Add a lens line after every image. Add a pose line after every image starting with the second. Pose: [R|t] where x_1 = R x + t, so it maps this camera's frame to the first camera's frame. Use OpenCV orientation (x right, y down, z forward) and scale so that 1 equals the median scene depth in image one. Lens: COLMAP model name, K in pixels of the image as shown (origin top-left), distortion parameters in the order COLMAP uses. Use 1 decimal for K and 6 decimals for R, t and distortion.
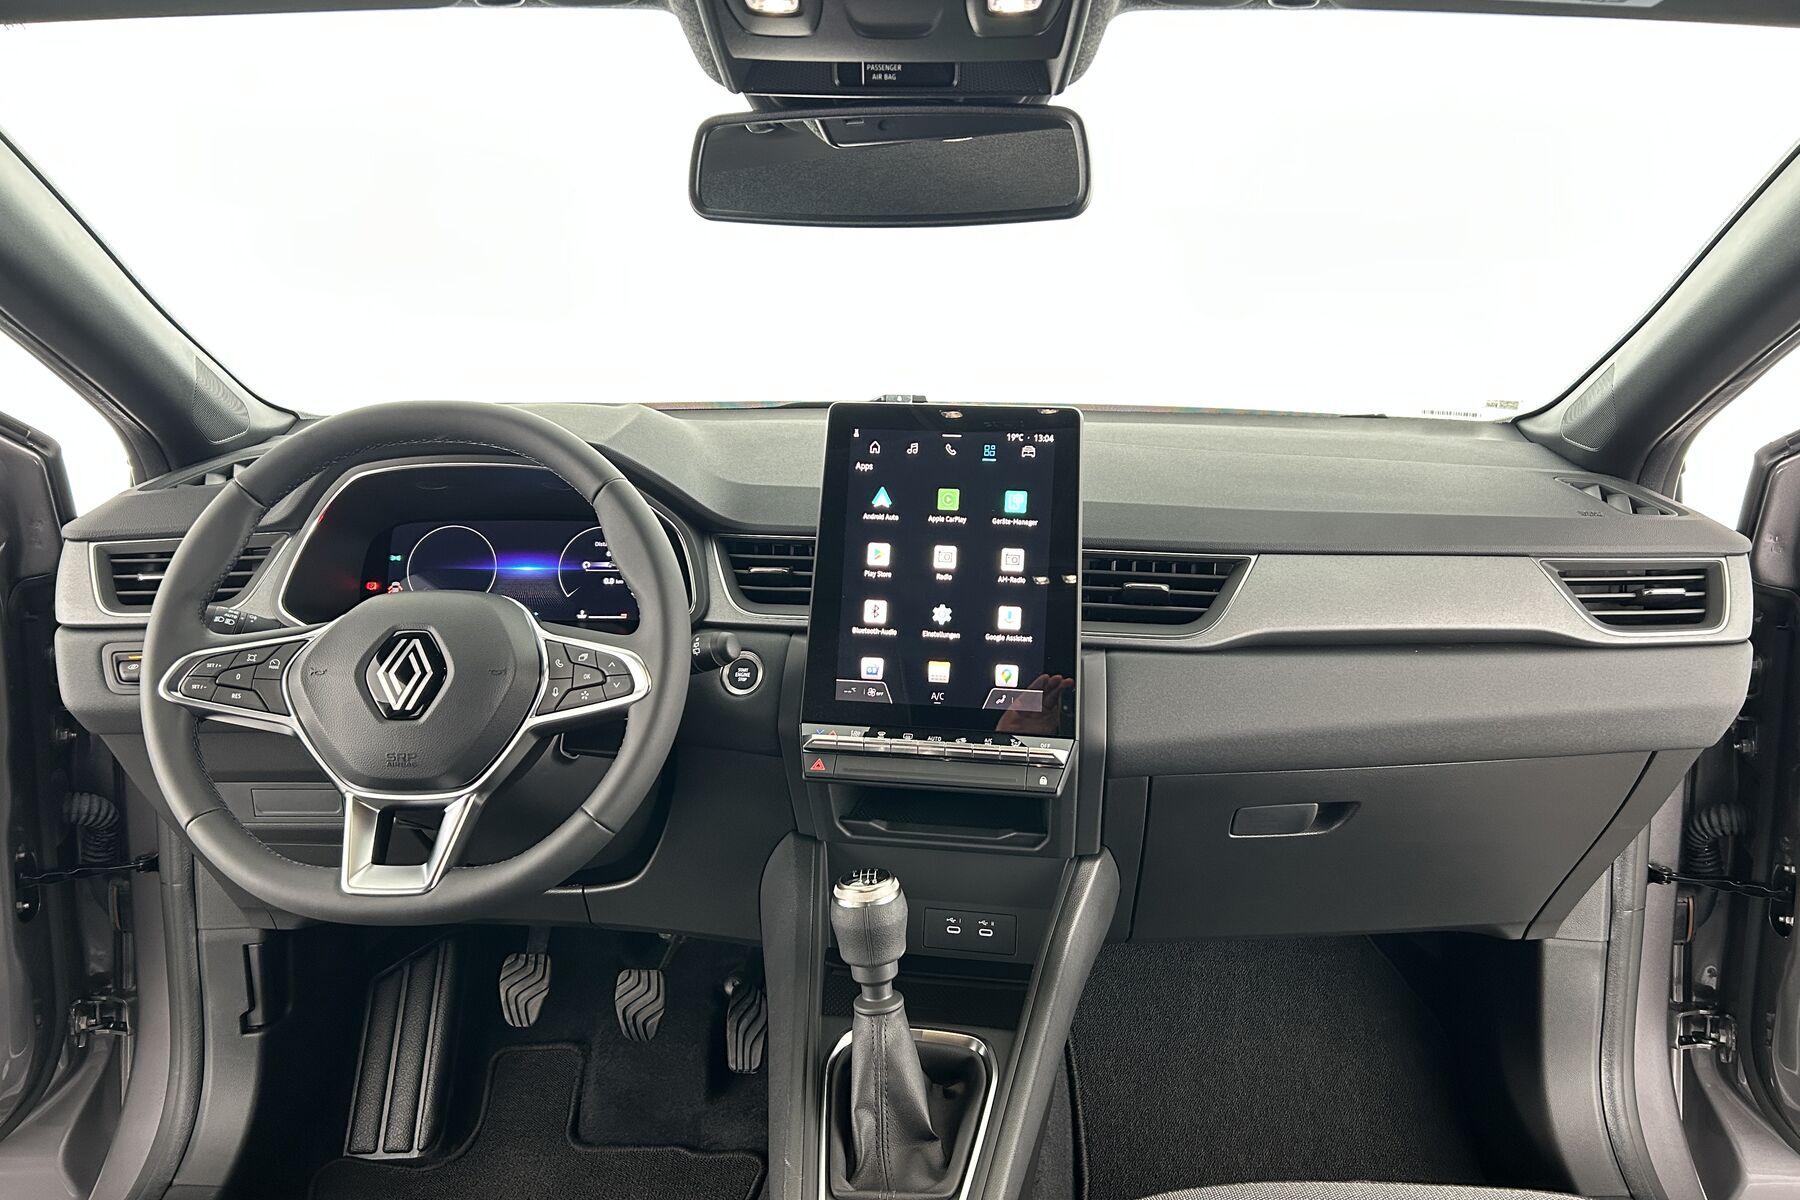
lens RADIAL K [[1370.5, 0, 900.6], [0, 1370.5, 608.8], [0, 0, 1]] dist [0.042563, -0.052743]
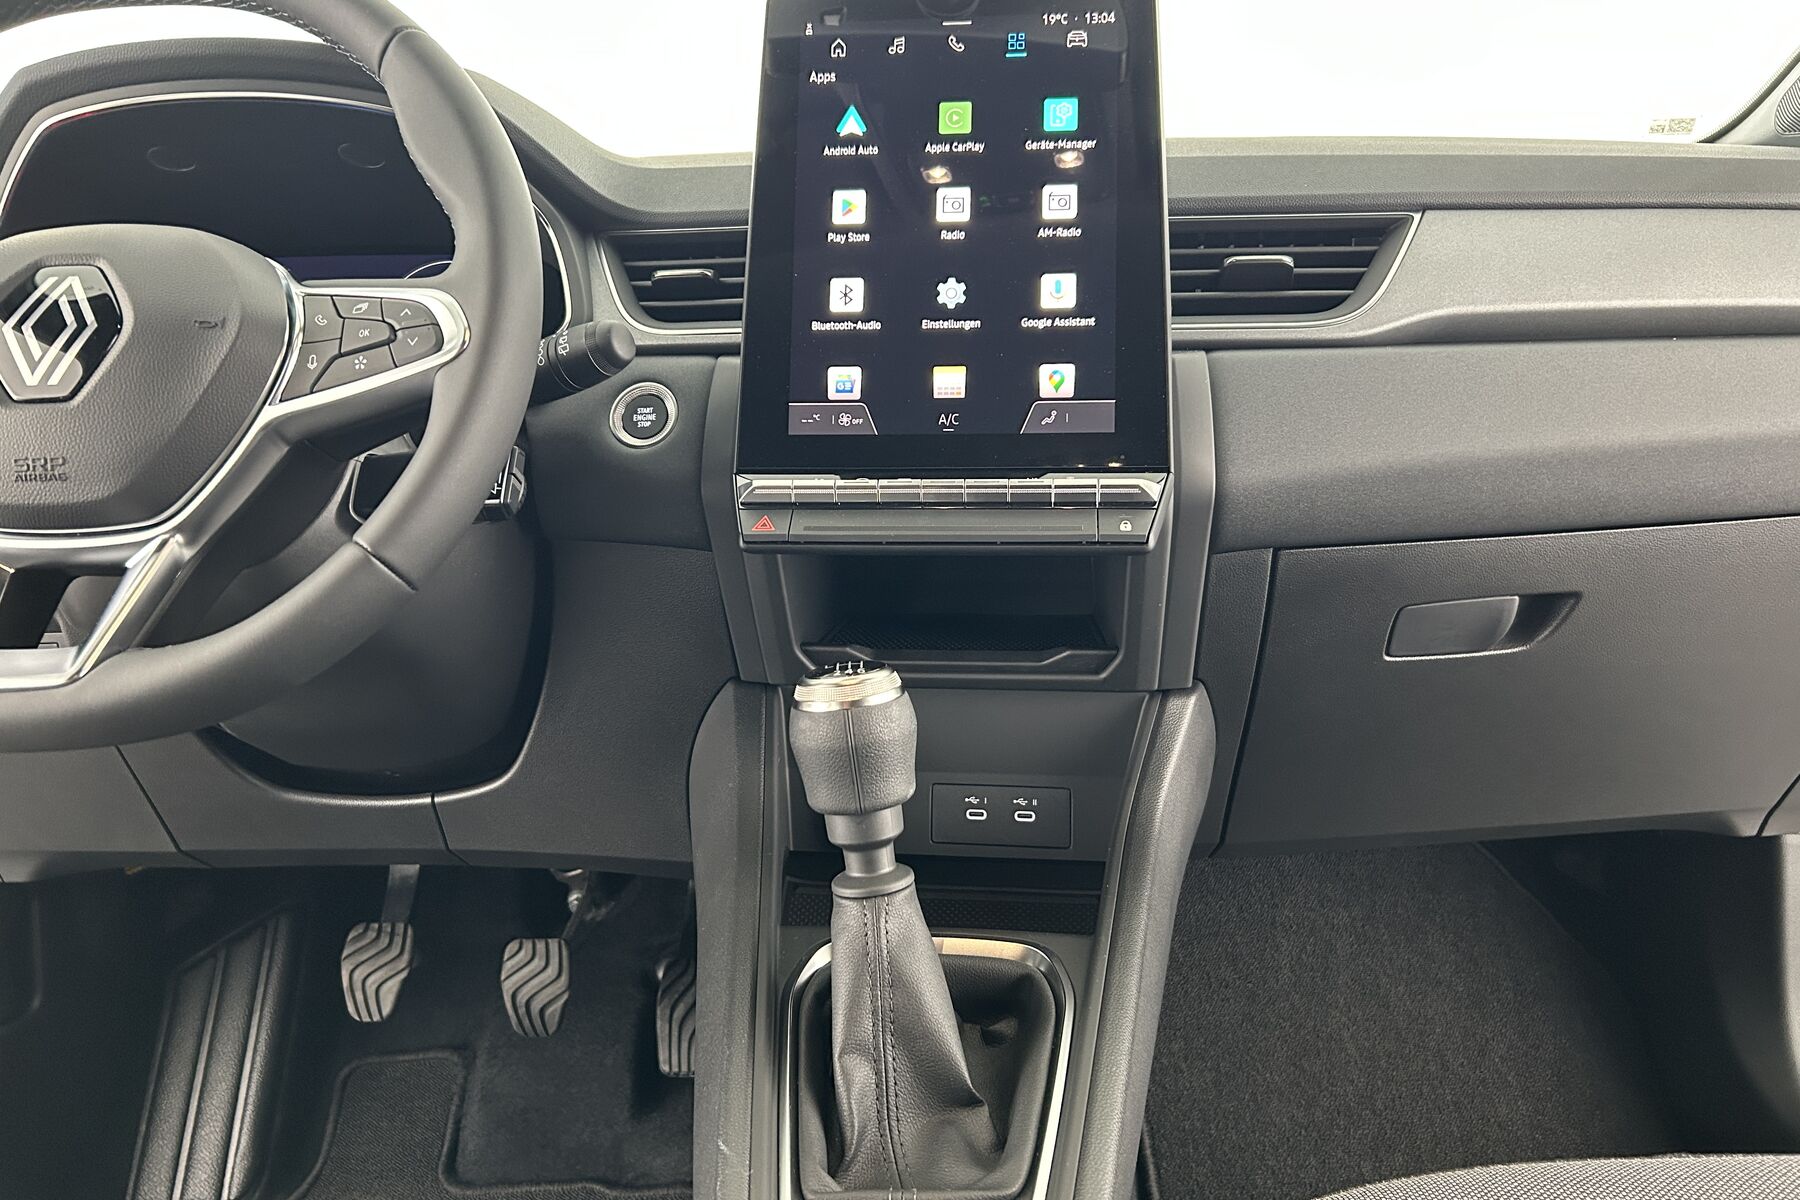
lens RADIAL K [[1370.5, 0, 888.9], [0, 1370.5, 612.1], [0, 0, 1]] dist [0.042563, -0.052743]
pose [[0.999318, -0.029488, 0.022206, -0.017306], [0.030453, 0.998549, -0.044424, 0.177866], [-0.020864, 0.045070, 0.998766, 0.359644]]
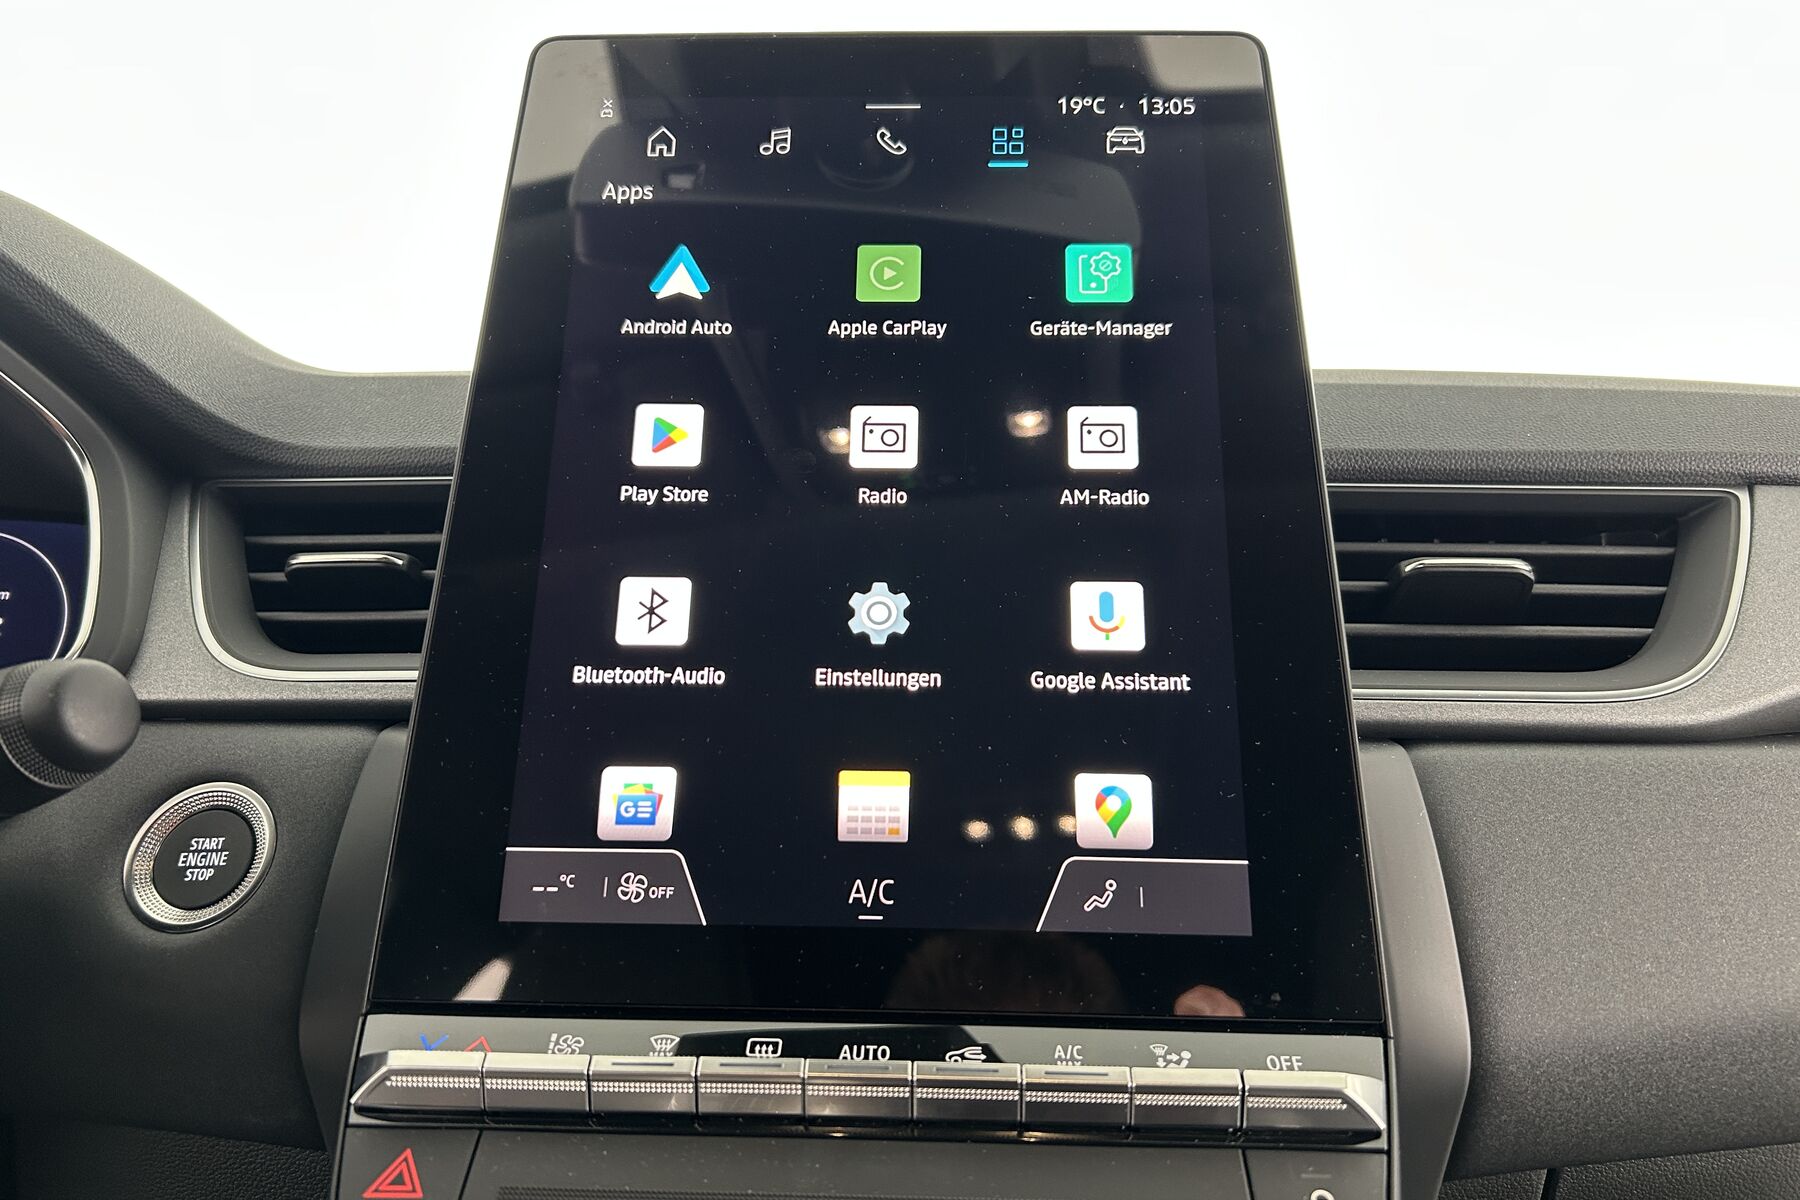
lens RADIAL K [[1370.5, 0, 887.4], [0, 1370.5, 614.1], [0, 0, 1]] dist [0.042563, -0.052743]
pose [[0.994588, 0.001725, 0.103880, 0.001111], [0.025206, 0.965984, -0.257371, 0.079977], [-0.100791, 0.258597, 0.960713, 0.701468]]
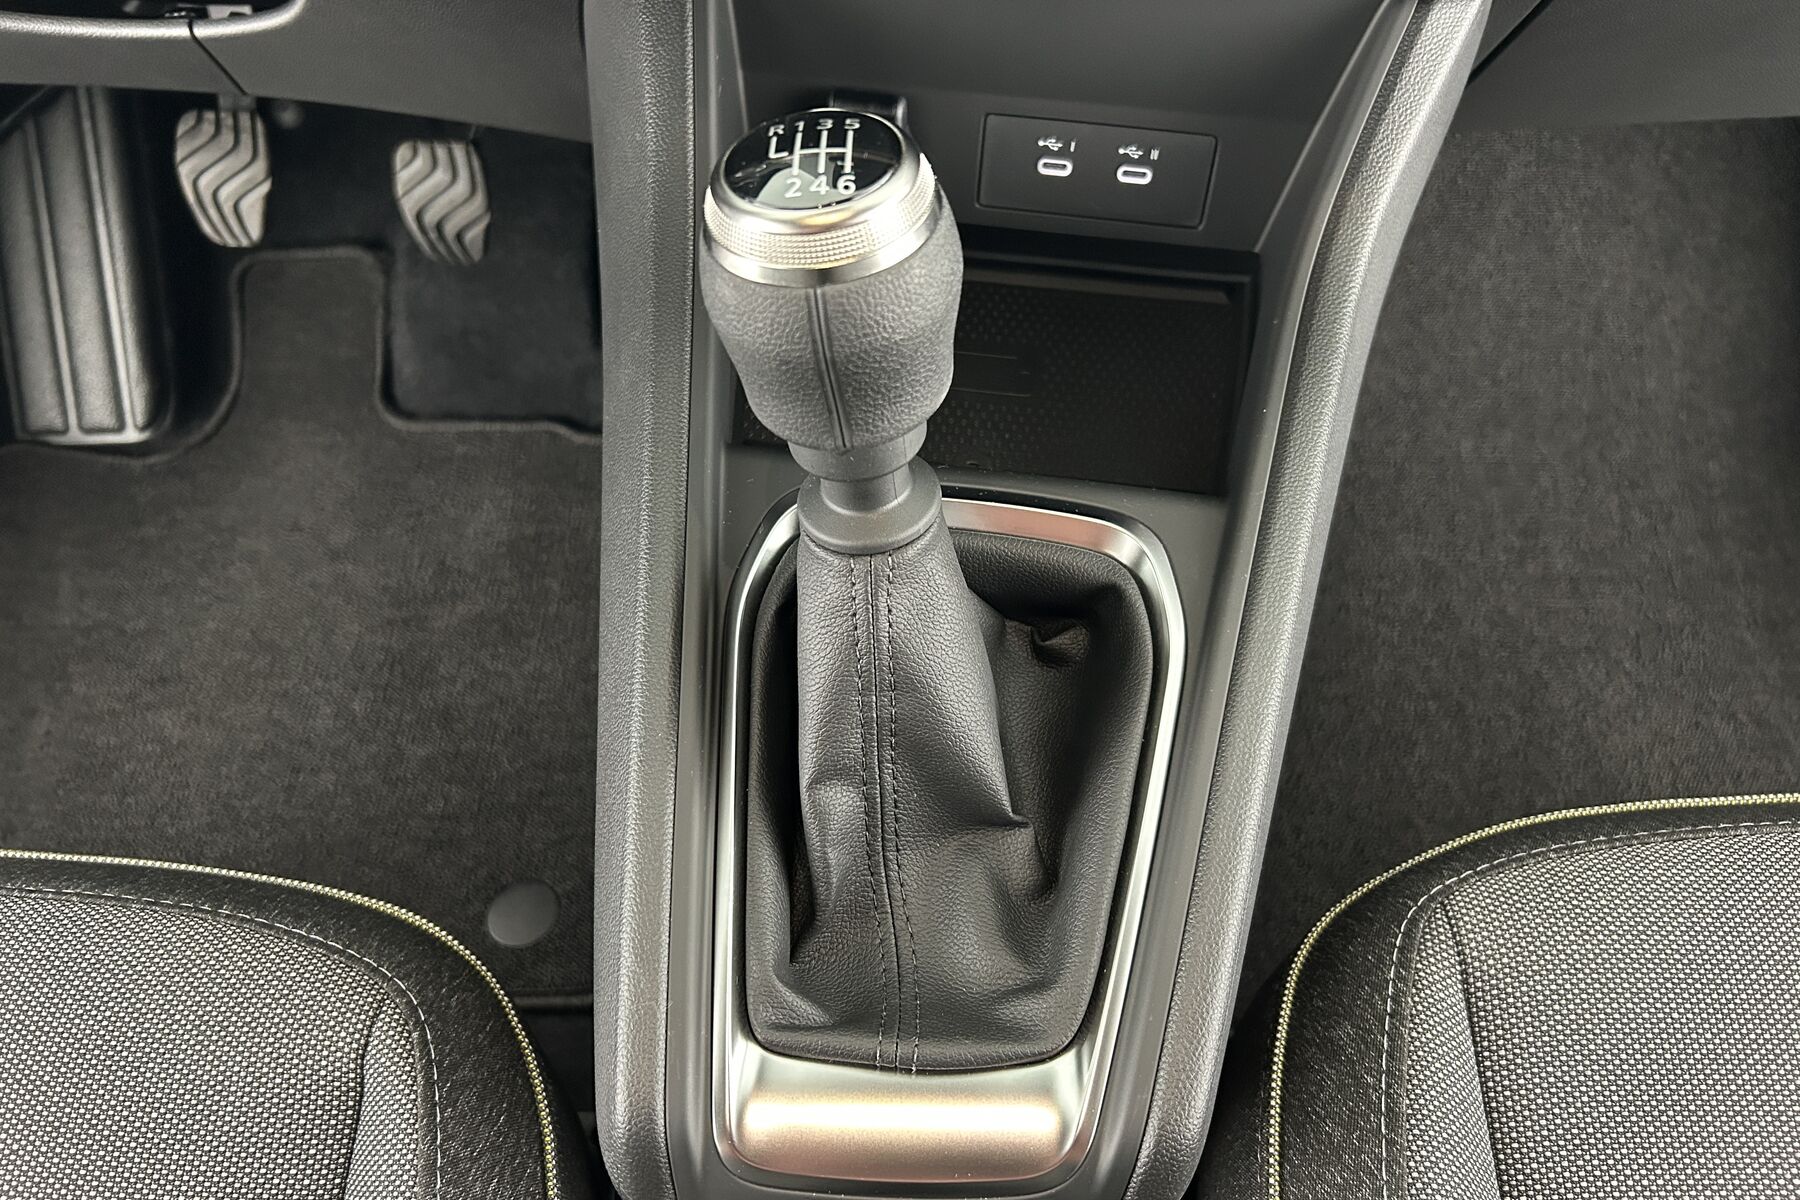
lens RADIAL K [[1370.5, 0, 890.5], [0, 1370.5, 596.8], [0, 0, 1]] dist [0.042563, -0.052743]
pose [[0.999979, 0.000089, -0.006543, -0.007771], [0.004080, 0.773216, 0.634129, 0.080252], [0.005115, -0.634142, 0.773200, 0.657111]]
